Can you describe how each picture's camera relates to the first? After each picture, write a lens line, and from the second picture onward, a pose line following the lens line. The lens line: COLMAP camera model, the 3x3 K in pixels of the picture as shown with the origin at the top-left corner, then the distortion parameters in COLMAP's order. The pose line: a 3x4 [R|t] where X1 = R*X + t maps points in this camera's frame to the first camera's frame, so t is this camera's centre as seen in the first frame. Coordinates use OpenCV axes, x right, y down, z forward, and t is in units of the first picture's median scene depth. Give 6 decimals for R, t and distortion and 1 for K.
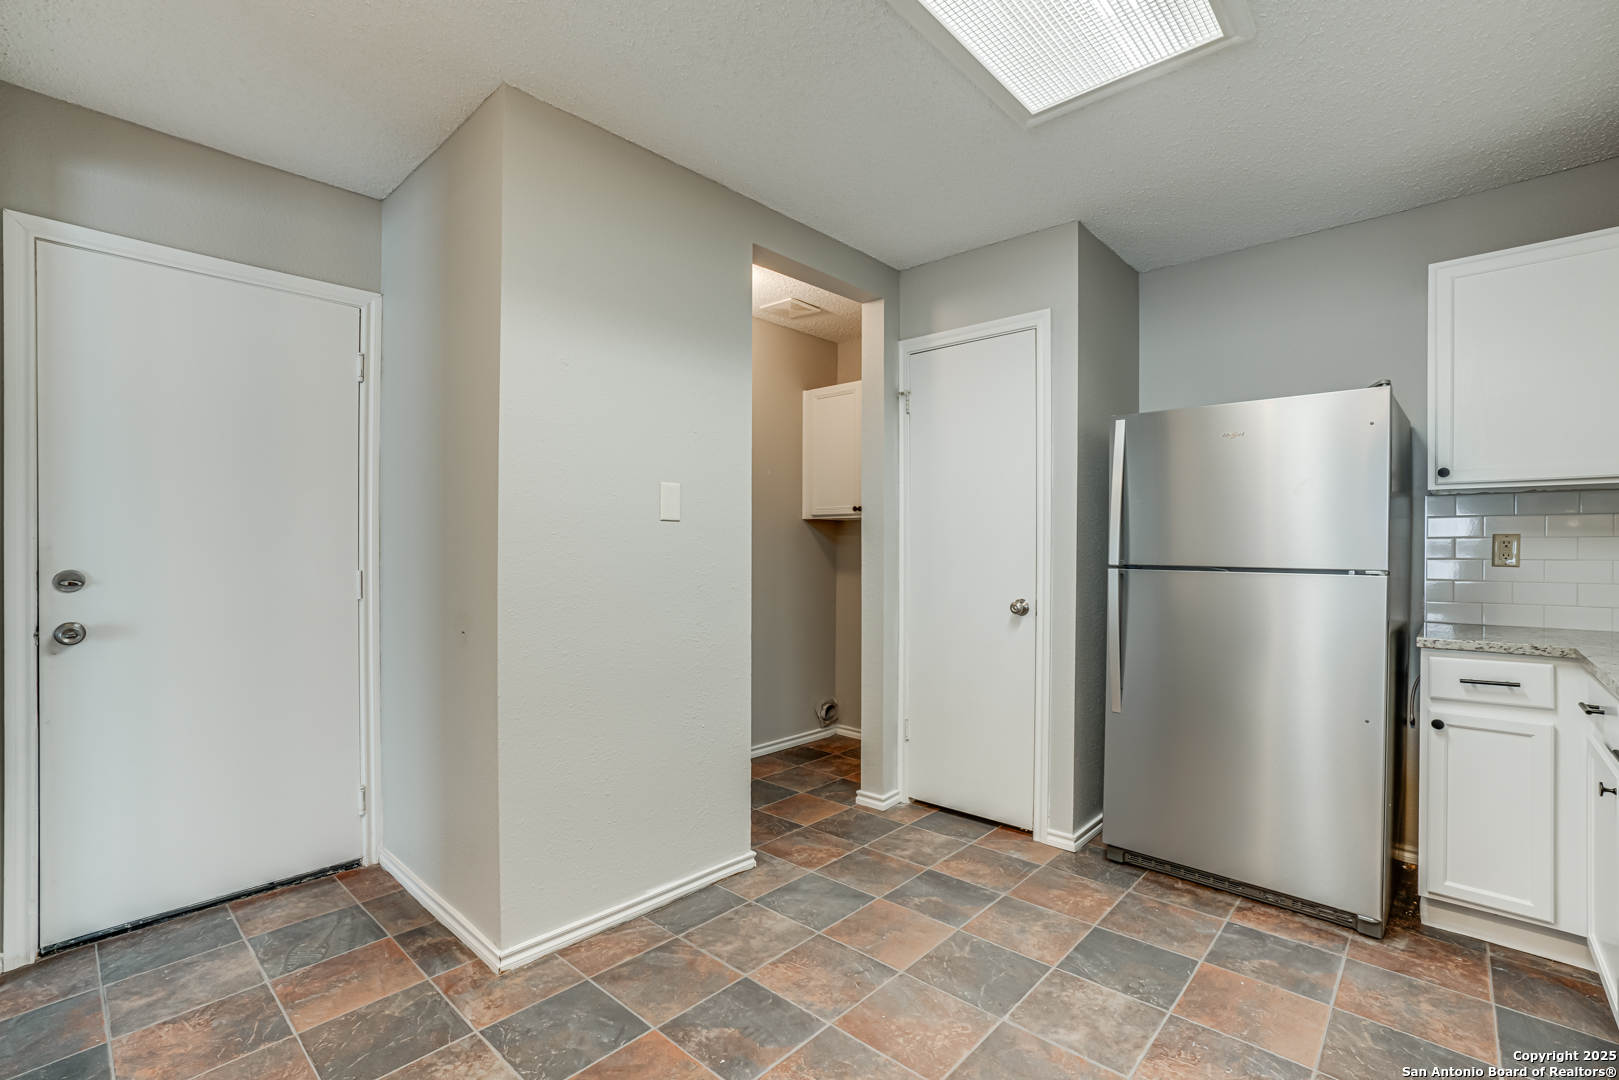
lens RADIAL K [[732.0, 0, 806.3], [0, 732.0, 545.8], [0, 0, 1]] dist [-0.050518, 0.022029]
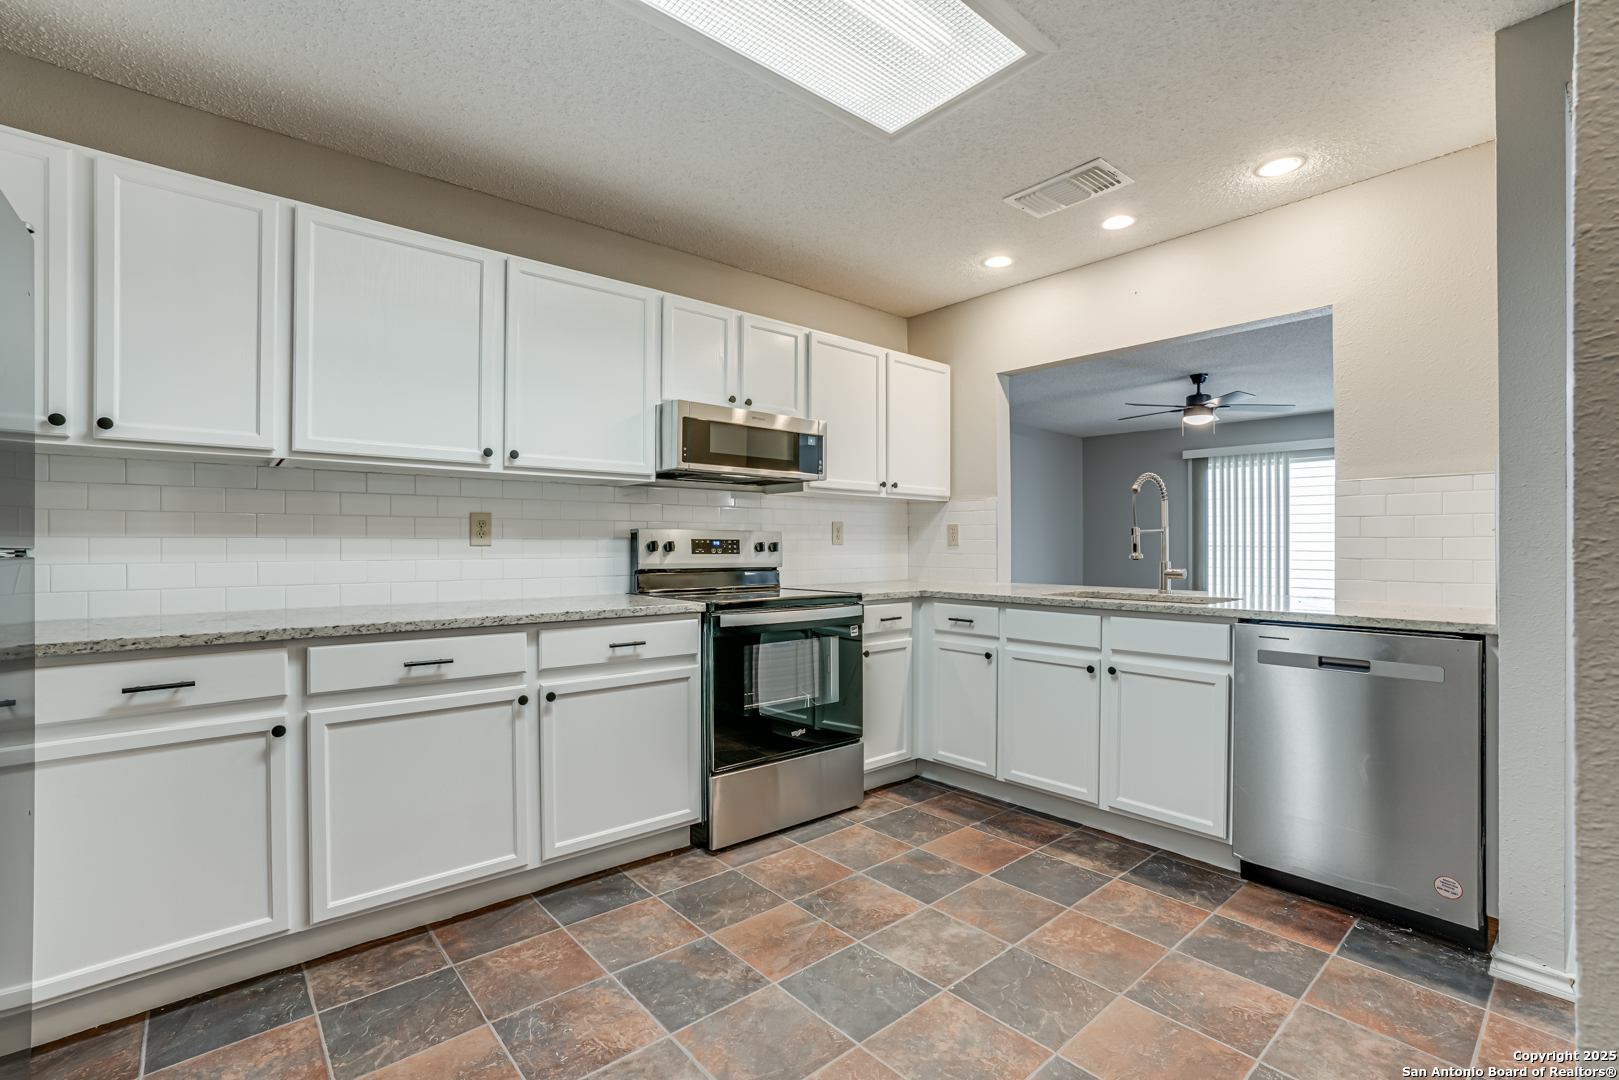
lens RADIAL K [[732.0, 0, 800.7], [0, 732.0, 543.8], [0, 0, 1]] dist [-0.050518, 0.022029]
pose [[-0.992531, -0.001647, 0.121980, 0.090364], [-0.002106, 0.999991, -0.003627, 0.027598], [-0.121973, -0.003856, -0.992526, 1.305479]]
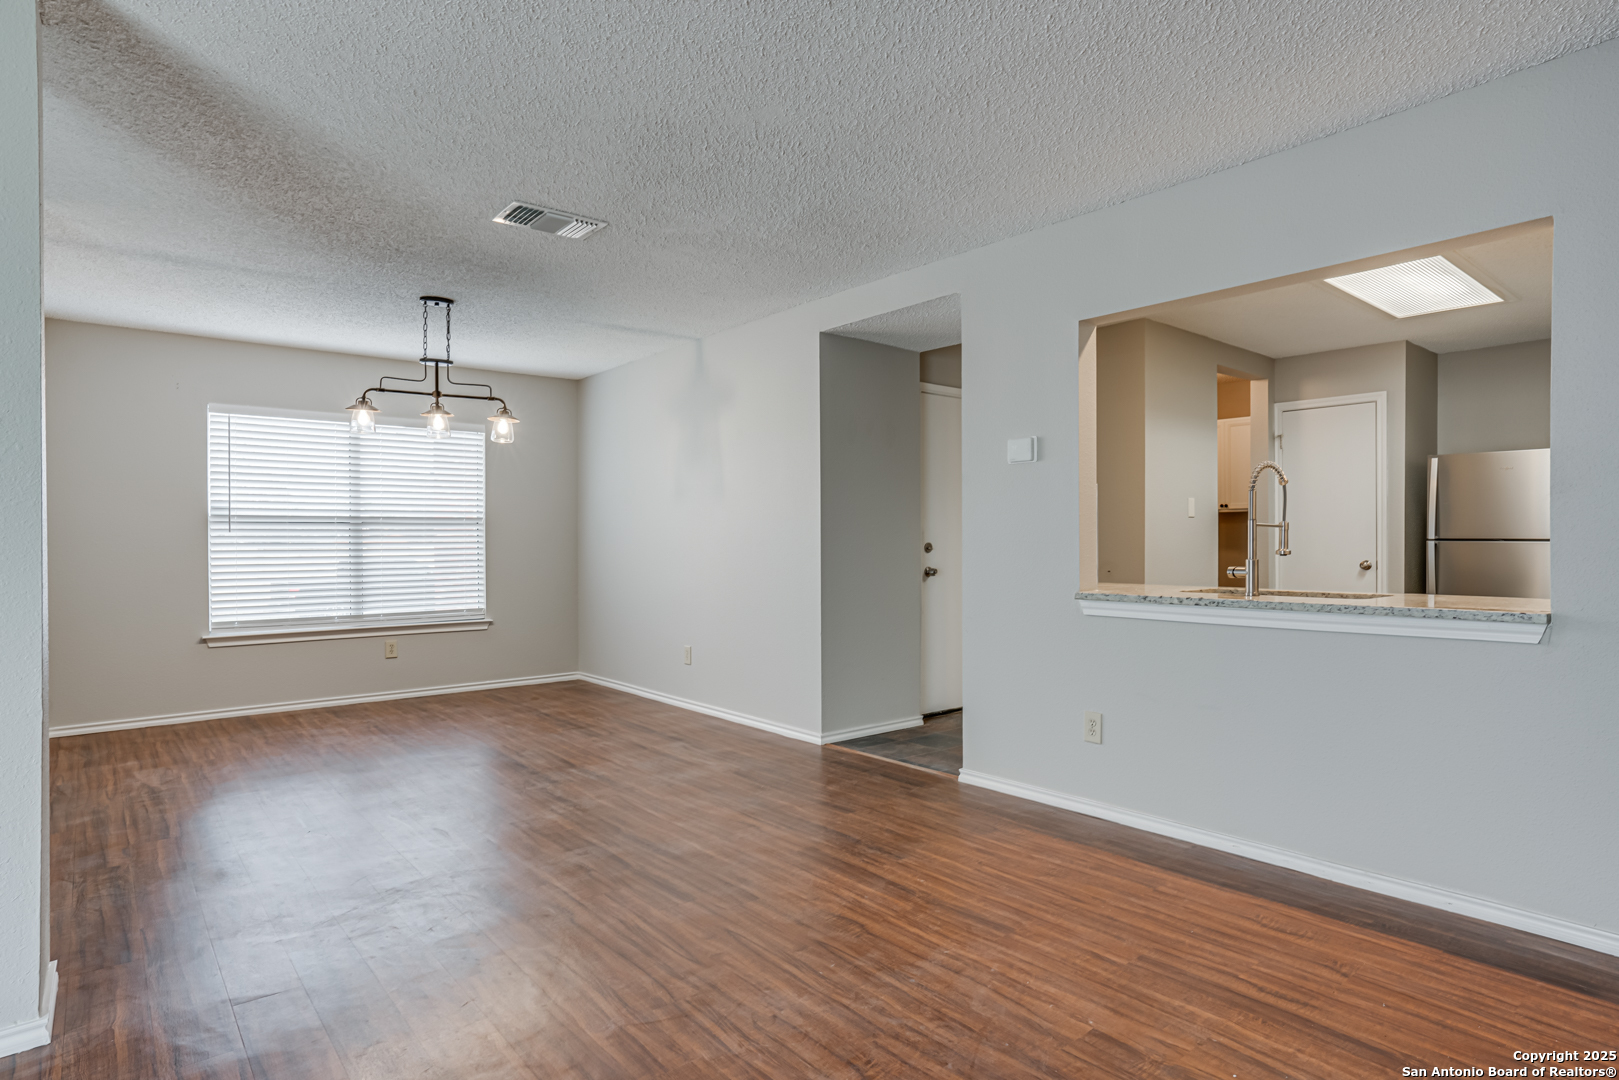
lens RADIAL K [[872.9, 0, 804.5], [0, 872.9, 544.6], [0, 0, 1]] dist [-0.027883, 0.018242]
pose [[0.990977, -0.006740, -0.133865, -0.895945], [0.007307, 0.999966, 0.003741, 0.023019], [0.133836, -0.004685, 0.990992, -1.437813]]
